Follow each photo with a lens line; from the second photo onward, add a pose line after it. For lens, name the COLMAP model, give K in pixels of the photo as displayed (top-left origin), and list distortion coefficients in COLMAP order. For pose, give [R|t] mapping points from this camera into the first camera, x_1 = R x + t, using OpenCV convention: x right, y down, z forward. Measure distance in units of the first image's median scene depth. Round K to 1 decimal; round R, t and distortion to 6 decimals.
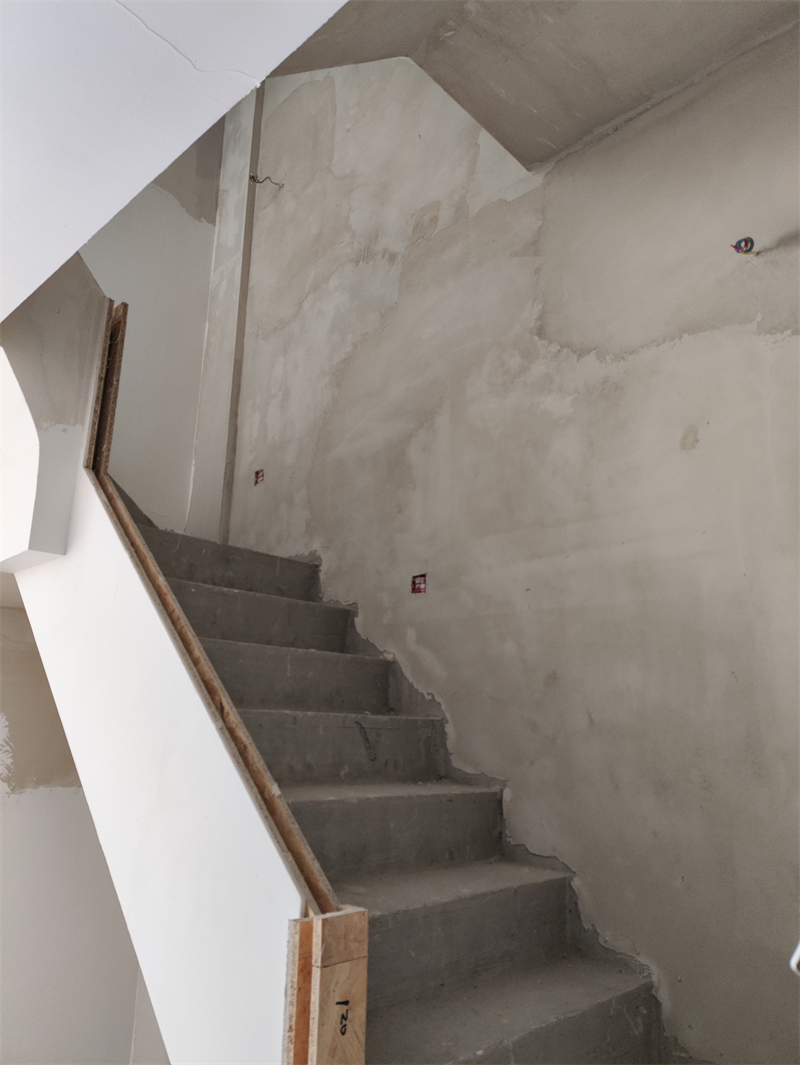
lens RADIAL K [[781.6, 0, 389.0], [0, 781.6, 520.4], [0, 0, 1]] dist [0.041433, -0.044482]
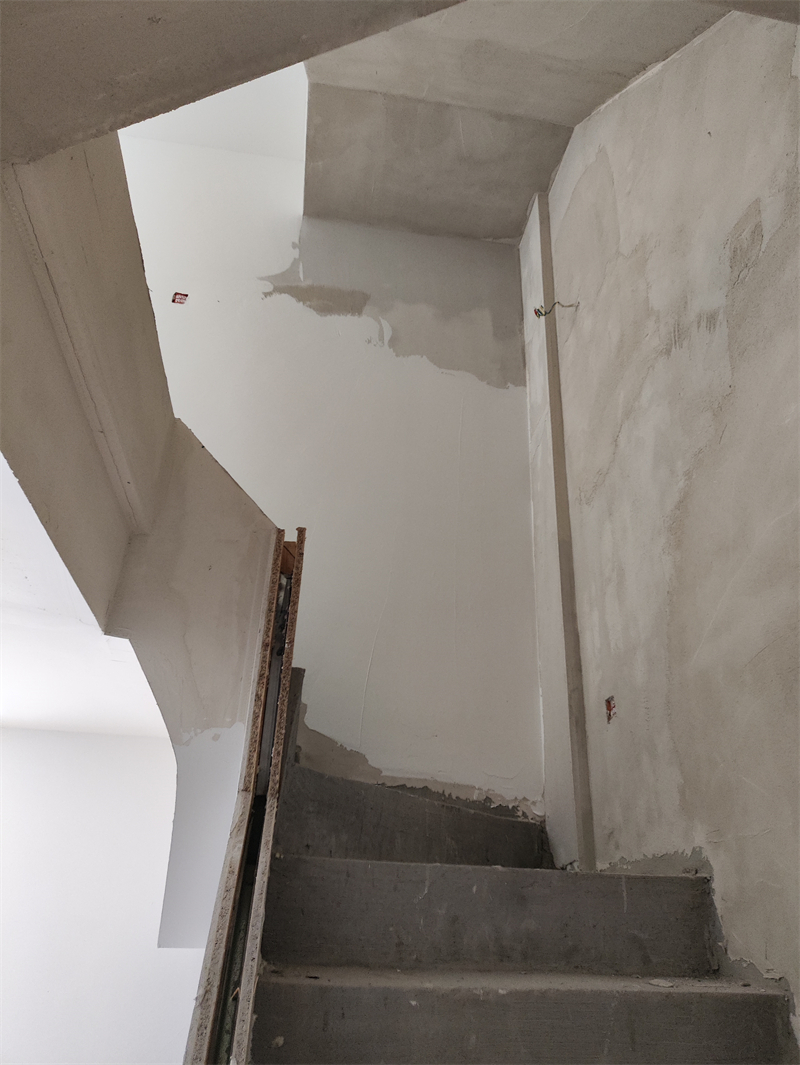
lens RADIAL K [[781.6, 0, 401.4], [0, 781.6, 527.7], [0, 0, 1]] dist [0.041433, -0.044482]
pose [[0.795405, -0.276300, -0.539434, 0.101242], [0.158439, 0.953883, -0.254961, -0.068594], [0.585003, 0.117330, 0.802500, 0.408360]]
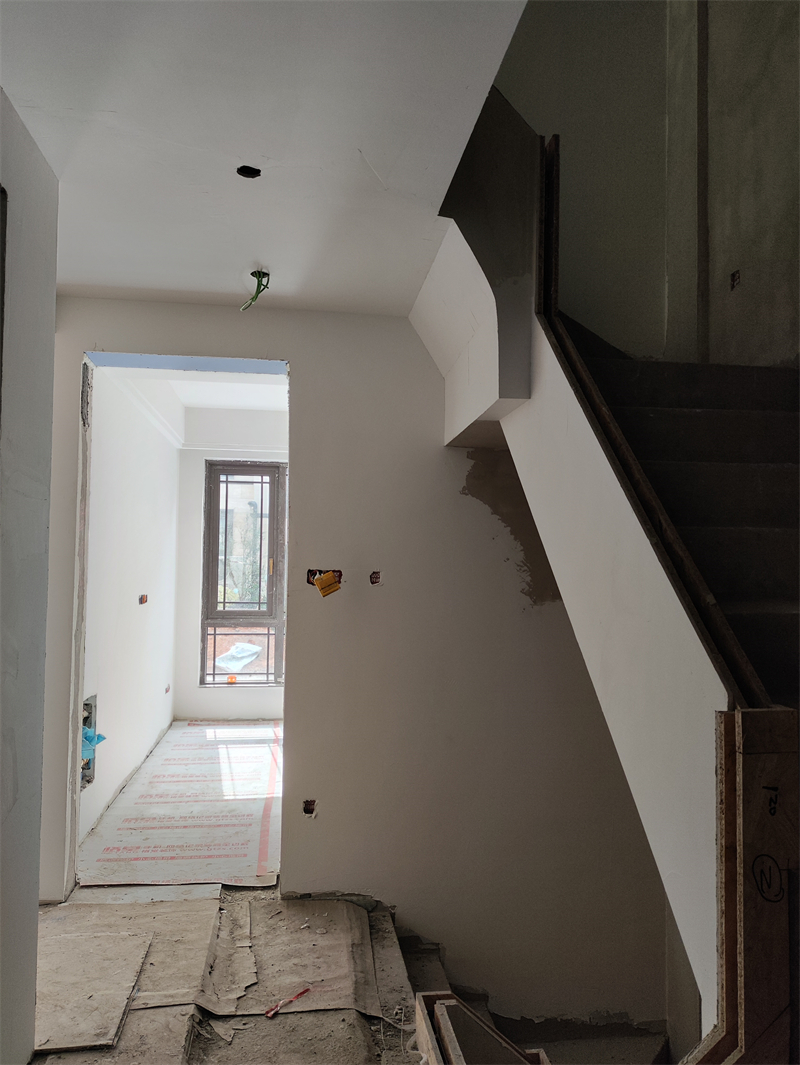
lens RADIAL K [[781.6, 0, 386.7], [0, 781.6, 537.8], [0, 0, 1]] dist [0.041433, -0.044482]
pose [[0.788477, -0.031706, -0.614246, 0.075913], [0.174246, 0.969272, 0.173640, 0.005603], [0.589866, -0.243941, 0.769773, -0.012994]]
